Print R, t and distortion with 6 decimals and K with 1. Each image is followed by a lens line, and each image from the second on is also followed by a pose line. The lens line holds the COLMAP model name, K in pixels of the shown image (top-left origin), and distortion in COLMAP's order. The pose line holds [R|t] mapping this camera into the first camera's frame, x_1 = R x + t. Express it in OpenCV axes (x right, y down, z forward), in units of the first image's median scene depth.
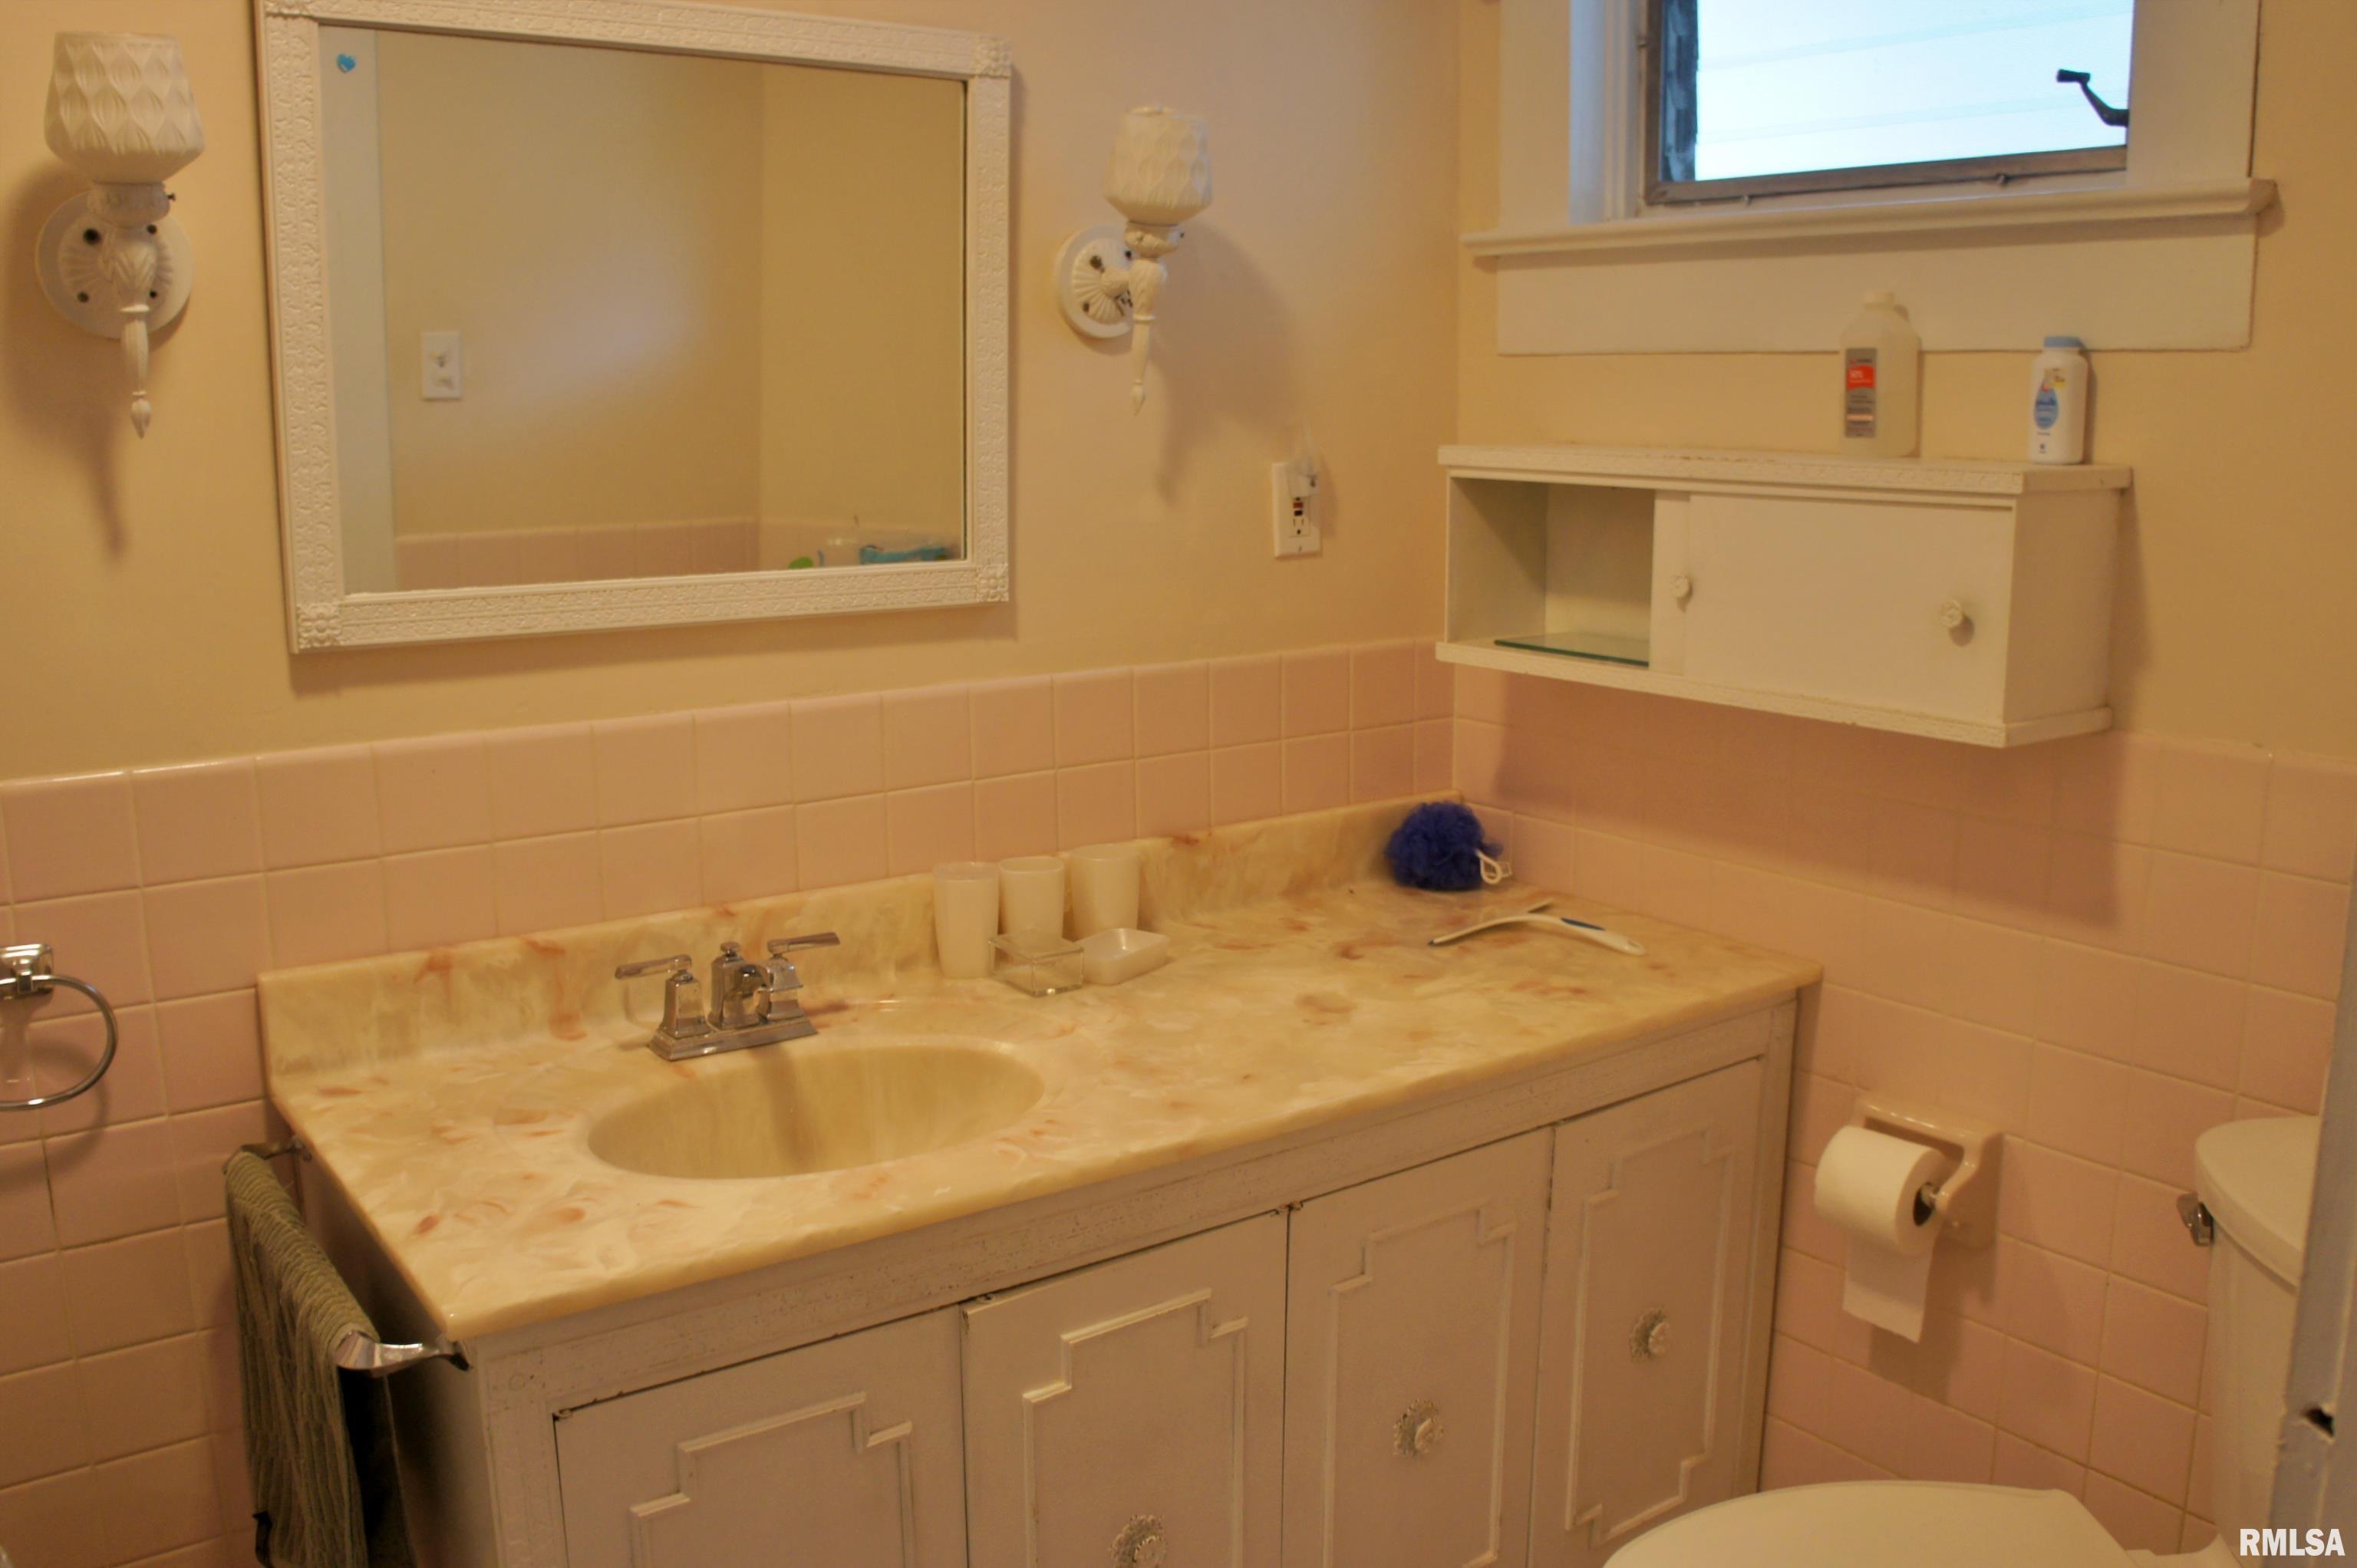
lens RADIAL K [[1924.6, 0, 1187.0], [0, 1924.6, 807.8], [0, 0, 1]] dist [-0.159748, 0.111440]
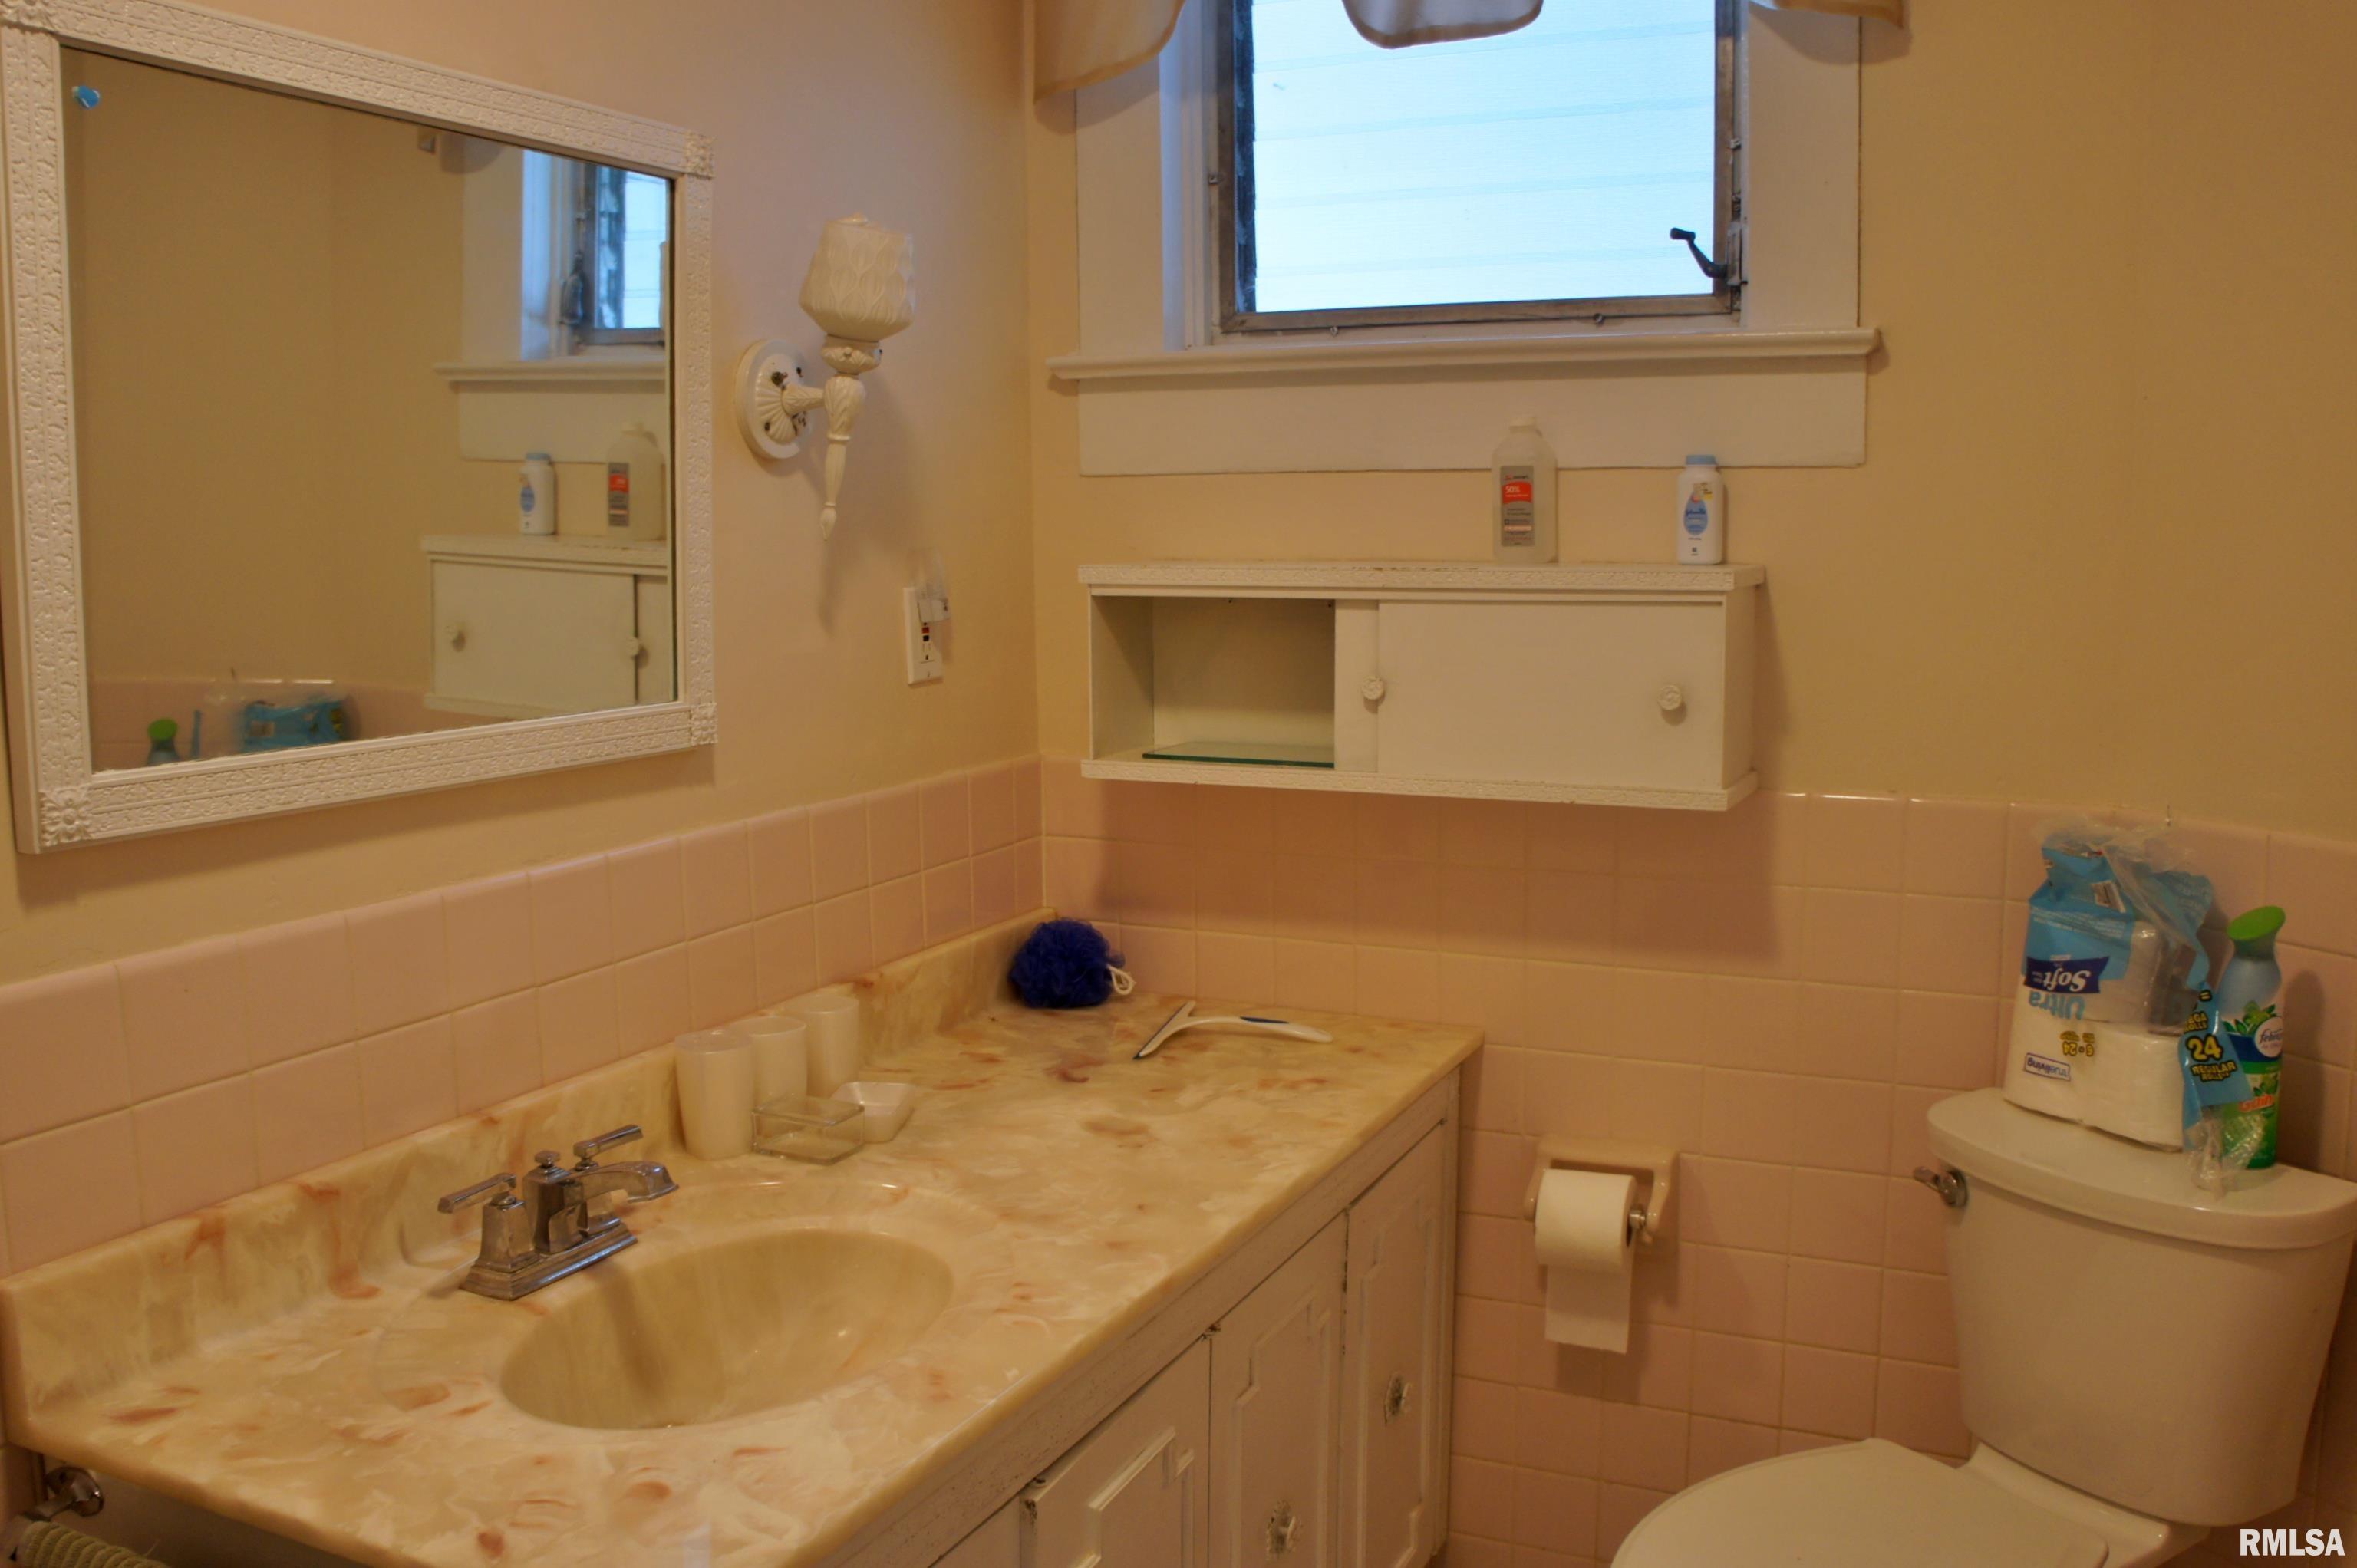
lens RADIAL K [[1912.8, 0, 1166.8], [0, 1912.8, 831.1], [0, 0, 1]] dist [-0.154034, 0.100597]
pose [[0.890251, -0.079477, 0.448482, -0.338344], [0.103175, 0.994252, -0.028610, -0.019057], [-0.443630, 0.071742, 0.893334, 0.103118]]
